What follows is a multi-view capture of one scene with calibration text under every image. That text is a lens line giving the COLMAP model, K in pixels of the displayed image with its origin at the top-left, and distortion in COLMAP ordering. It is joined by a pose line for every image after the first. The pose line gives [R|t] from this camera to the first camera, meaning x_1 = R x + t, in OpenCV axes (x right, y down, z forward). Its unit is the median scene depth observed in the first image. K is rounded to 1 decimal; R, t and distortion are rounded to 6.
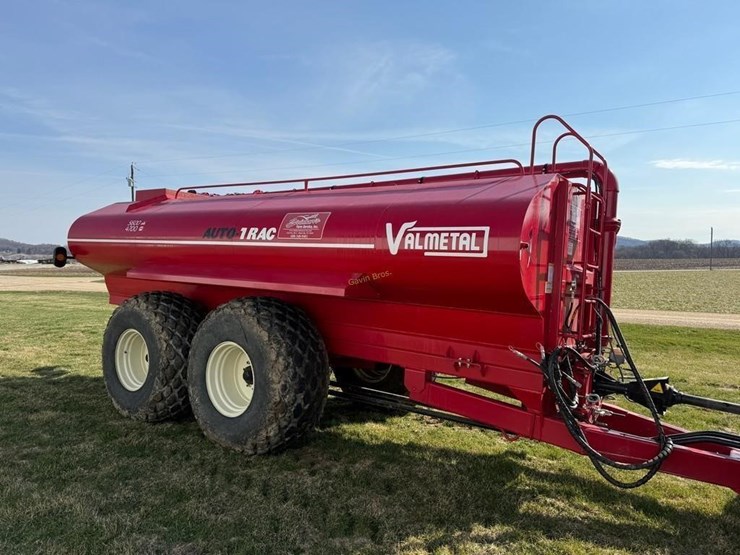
lens RADIAL K [[518.9, 0, 371.1], [0, 518.9, 283.6], [0, 0, 1]] dist [0.057359, -0.065253]
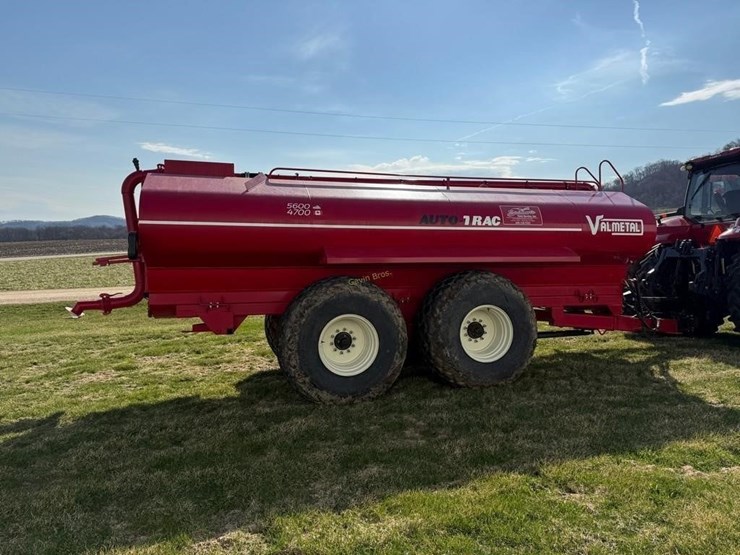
lens RADIAL K [[518.9, 0, 371.1], [0, 518.9, 283.6], [0, 0, 1]] dist [0.057359, -0.065253]
pose [[0.620962, -0.082608, 0.779476, -1.489531], [0.058246, 0.996545, 0.059212, -0.034505], [-0.781674, 0.008633, 0.623628, 0.434055]]
